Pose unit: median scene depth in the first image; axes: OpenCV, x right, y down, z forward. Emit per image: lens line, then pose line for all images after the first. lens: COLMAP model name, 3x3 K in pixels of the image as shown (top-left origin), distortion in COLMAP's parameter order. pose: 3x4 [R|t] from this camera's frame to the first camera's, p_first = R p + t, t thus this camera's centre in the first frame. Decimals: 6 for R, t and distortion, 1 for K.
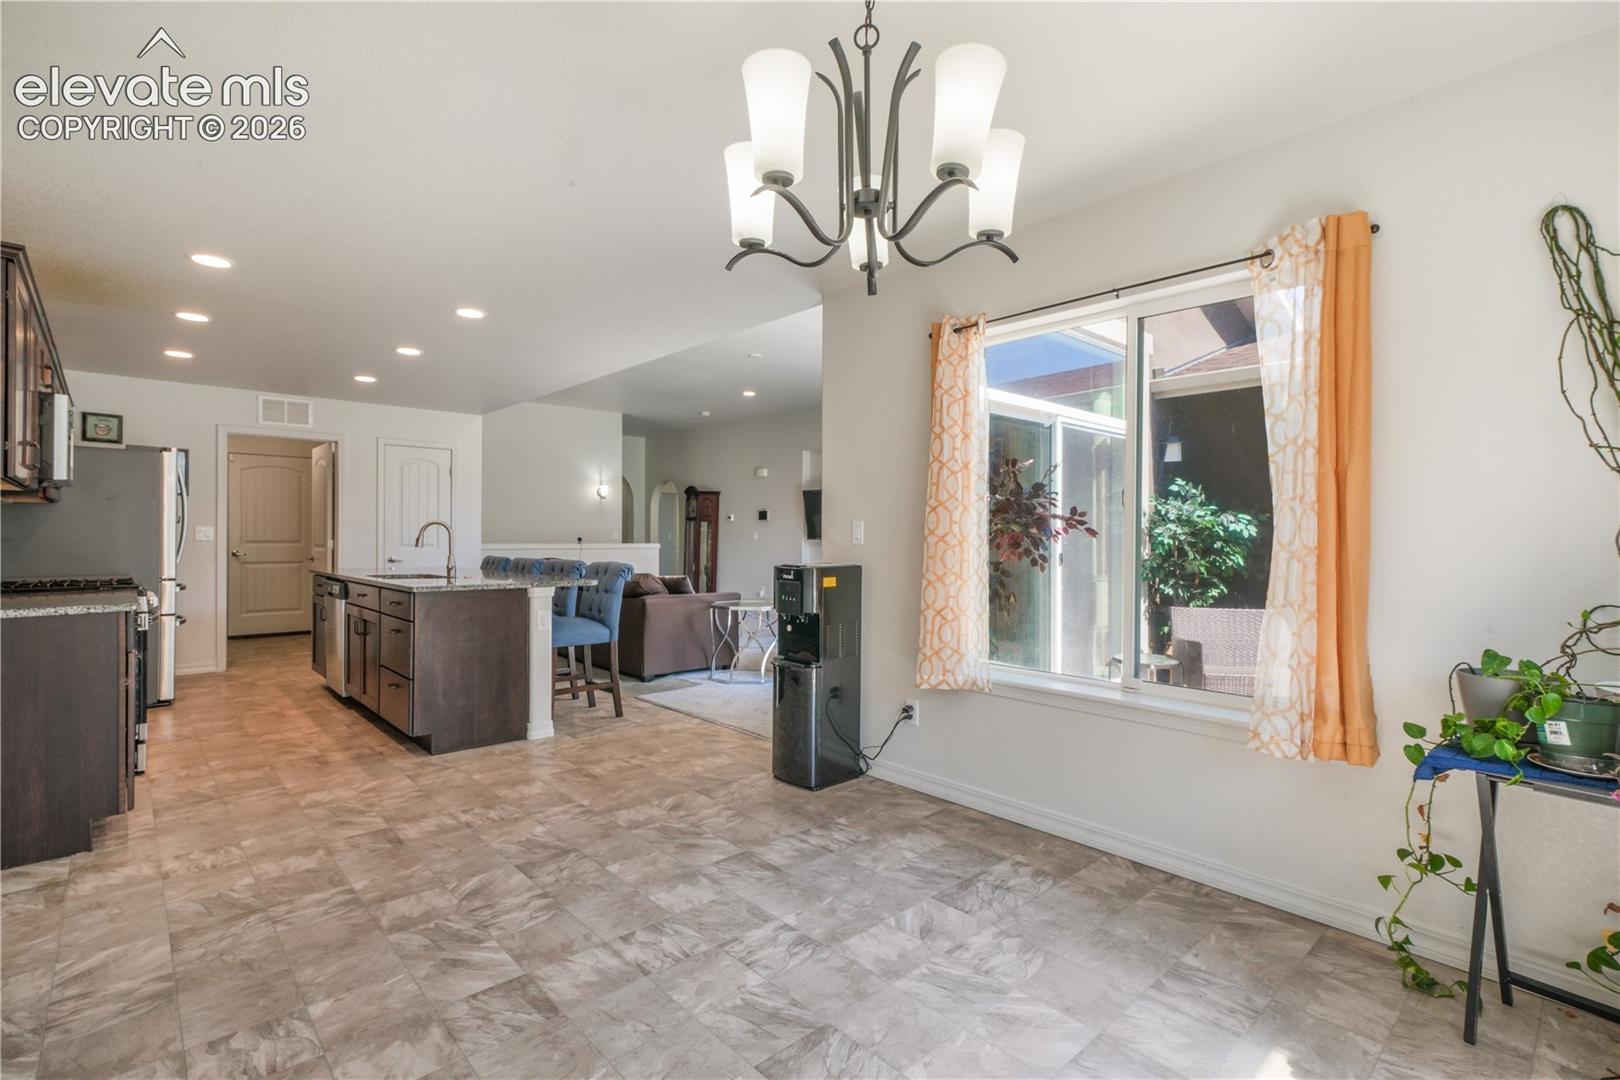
lens RADIAL K [[748.7, 0, 805.9], [0, 748.7, 533.5], [0, 0, 1]] dist [-0.001935, 0.001239]
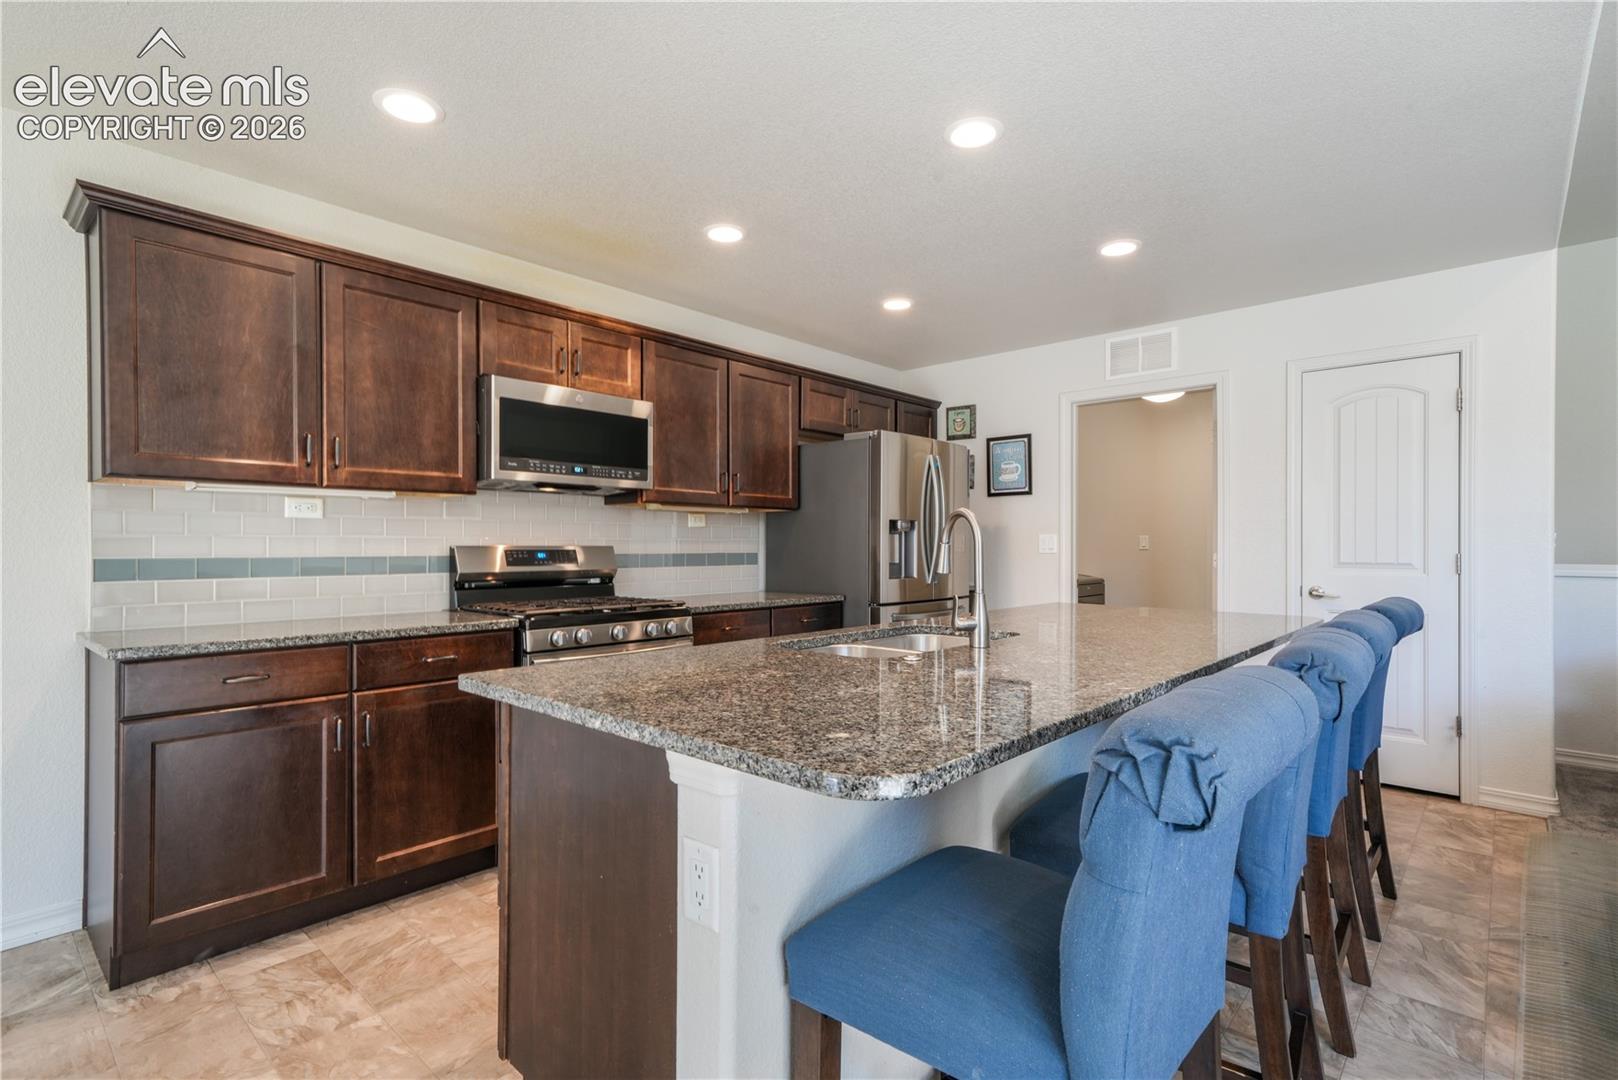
lens RADIAL K [[790.5, 0, 797.5], [0, 790.5, 544.2], [0, 0, 1]] dist [0.005343, 0.003417]
pose [[0.101005, -0.009993, -0.994836, -0.030773], [0.005847, 0.999938, -0.009451, 0.002643], [0.994869, -0.004862, 0.101057, 0.380095]]
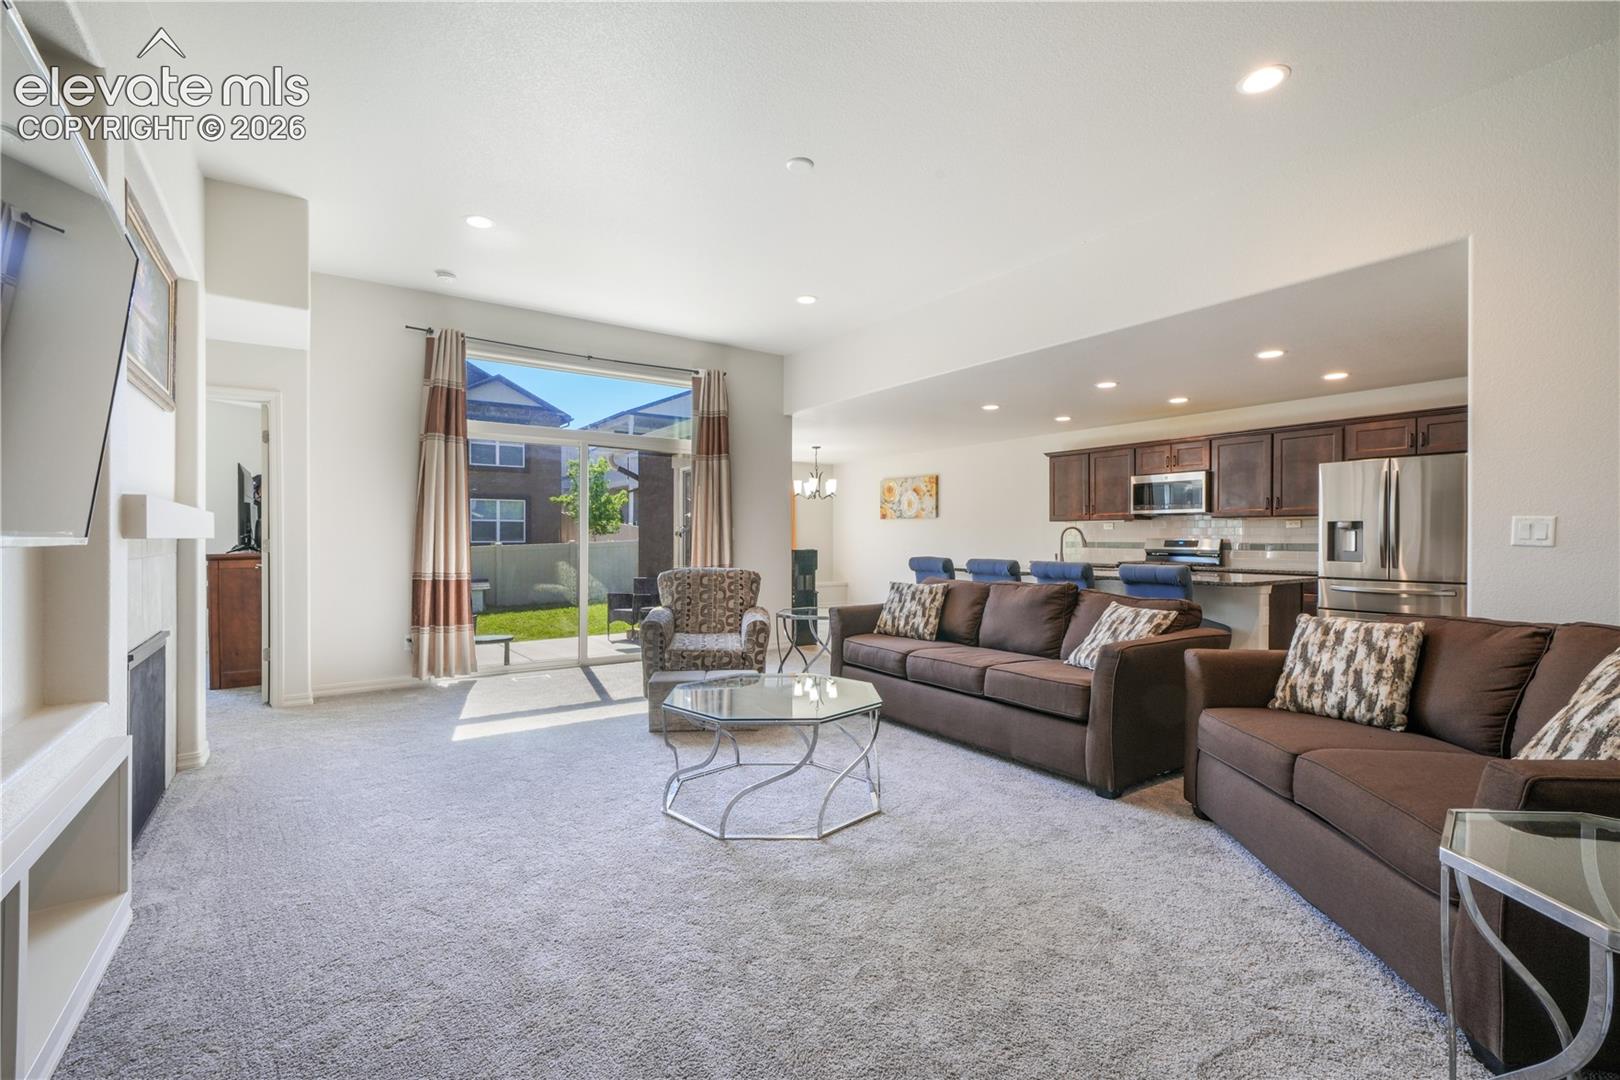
lens RADIAL K [[712.1, 0, 794.7], [0, 712.1, 541.4], [0, 0, 1]] dist [0.000713, -0.001032]
pose [[-0.990043, -0.009083, 0.140475, -0.089972], [-0.009183, 0.999958, -0.000065, 0.005395], [-0.140468, -0.001355, -0.990084, 0.988725]]
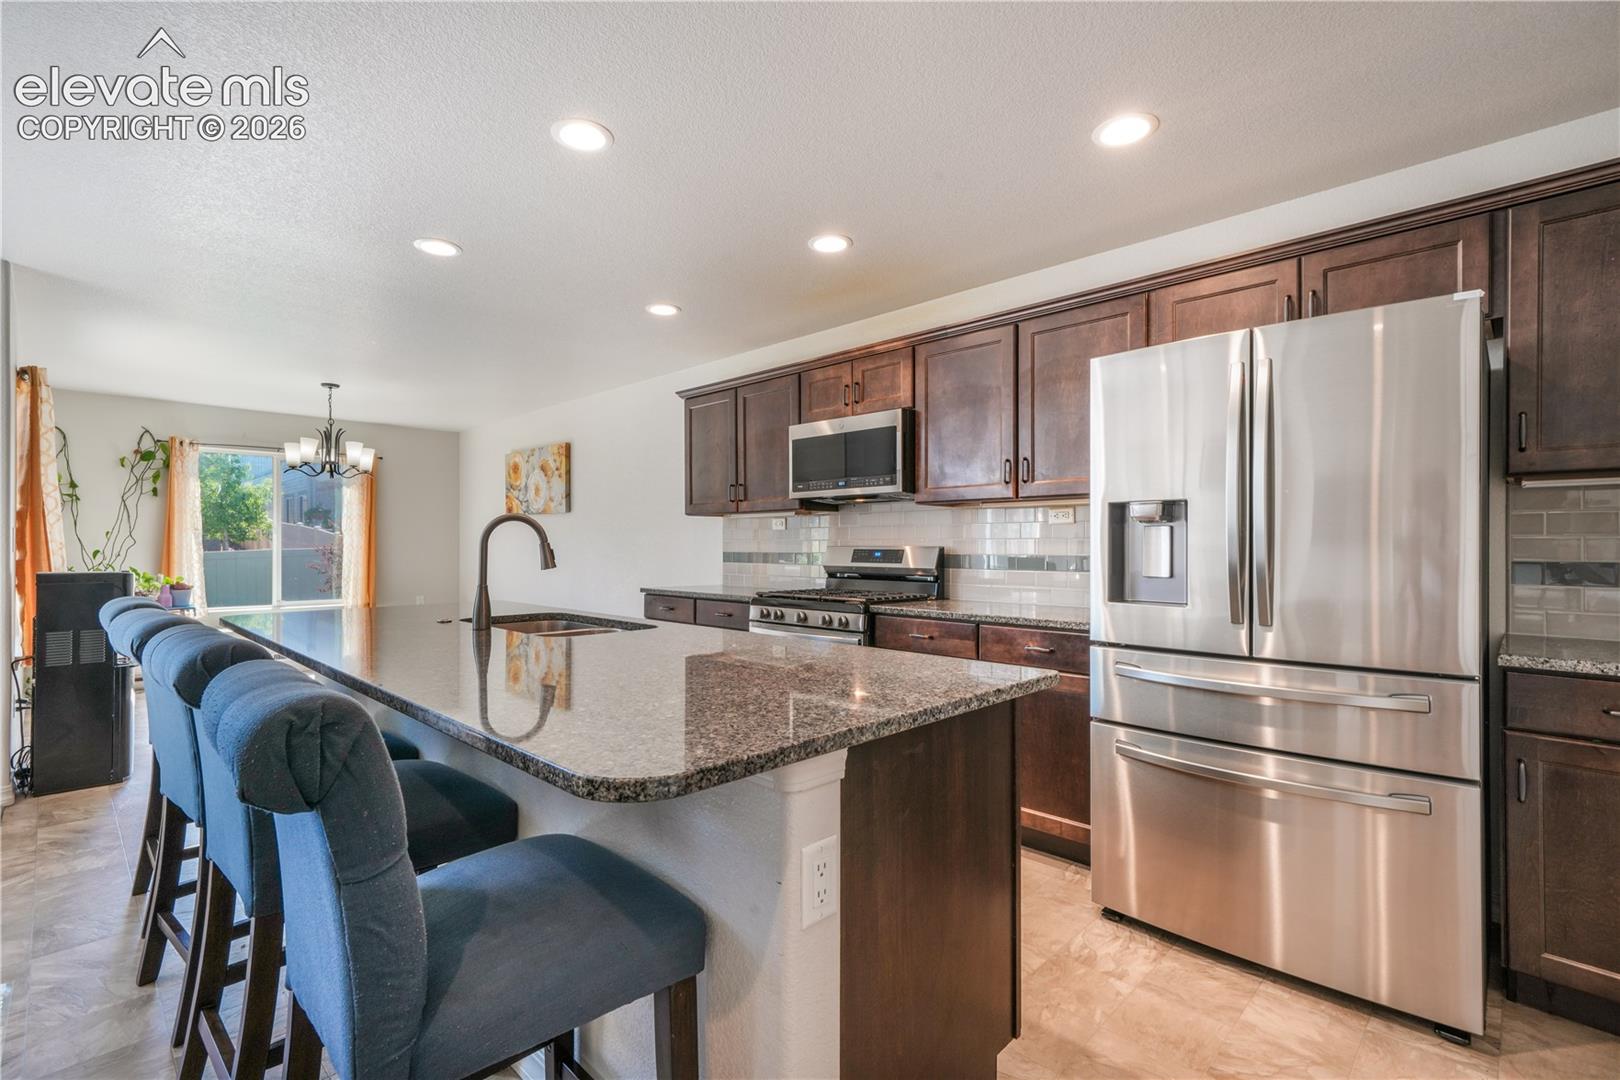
lens RADIAL K [[748.7, 0, 795.9], [0, 748.7, 538.5], [0, 0, 1]] dist [-0.001935, 0.001239]
pose [[-0.998842, -0.007285, -0.047561, -0.286582], [-0.006494, 0.999838, -0.016764, 0.002196], [0.047675, -0.016436, -0.998728, 0.656229]]
